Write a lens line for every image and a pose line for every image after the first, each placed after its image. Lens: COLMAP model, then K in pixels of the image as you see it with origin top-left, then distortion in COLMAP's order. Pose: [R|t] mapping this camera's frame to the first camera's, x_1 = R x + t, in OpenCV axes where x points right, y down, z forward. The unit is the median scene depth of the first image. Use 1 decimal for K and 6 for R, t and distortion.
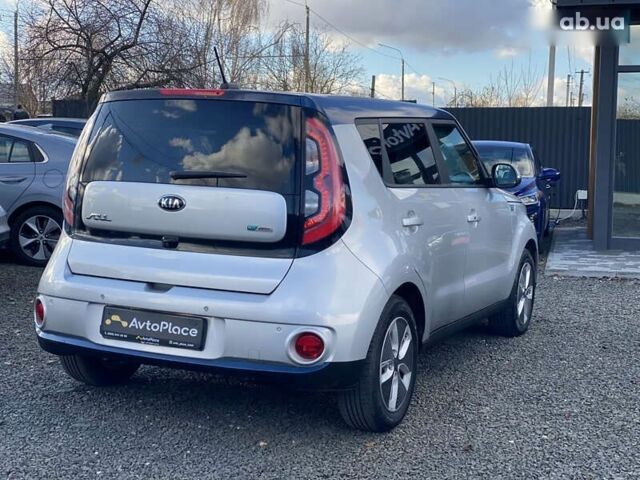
lens RADIAL K [[917.4, 0, 320.0], [0, 917.4, 240.0], [0, 0, 1]] dist [0.134346, -0.082325]
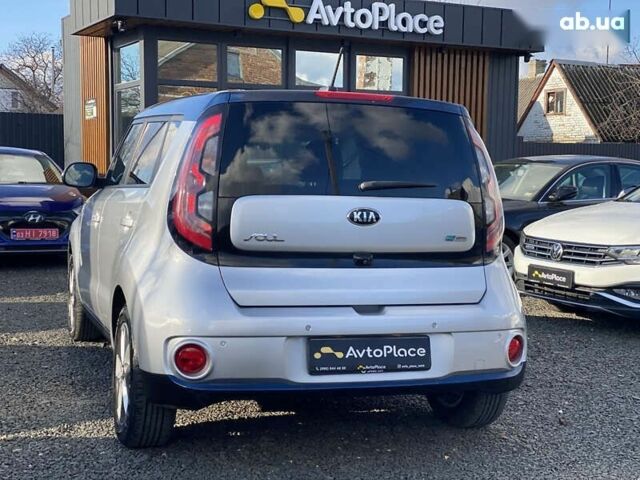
lens RADIAL K [[917.6, 0, 308.1], [0, 917.6, 239.9], [0, 0, 1]] dist [0.148958, -0.063177]
pose [[0.728352, -0.056745, 0.682850, -0.790350], [0.061912, 0.997939, 0.016892, -0.034341], [-0.682400, 0.029973, 0.730364, 0.354614]]
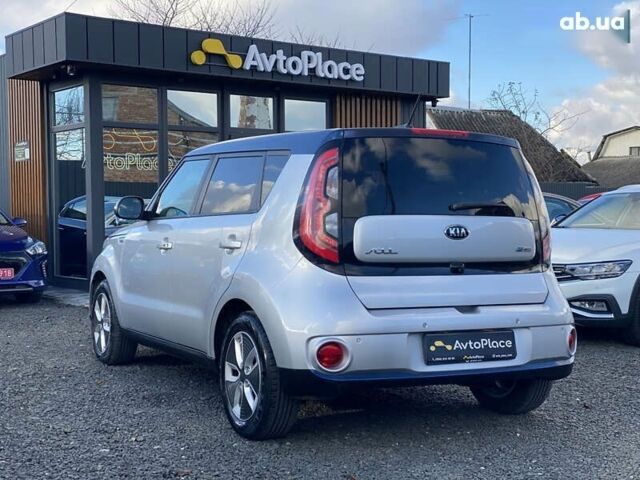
lens RADIAL K [[912.9, 0, 320.0], [0, 912.9, 240.0], [0, 0, 1]] dist [0.140352, -0.016805]
pose [[0.608760, -0.041127, 0.792288, -1.074344], [0.088374, 0.995956, -0.016204, -0.026345], [-0.788417, 0.079882, 0.609932, 0.443775]]
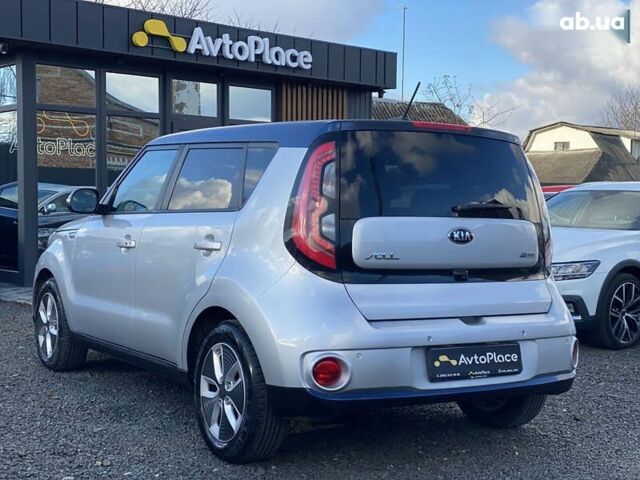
lens RADIAL K [[917.4, 0, 320.0], [0, 917.4, 240.0], [0, 0, 1]] dist [0.134346, -0.082325]
pose [[0.543892, -0.043288, 0.838038, -1.038619], [0.076577, 0.997062, 0.001803, -0.047080], [-0.835654, 0.063194, 0.545609, 0.554813]]
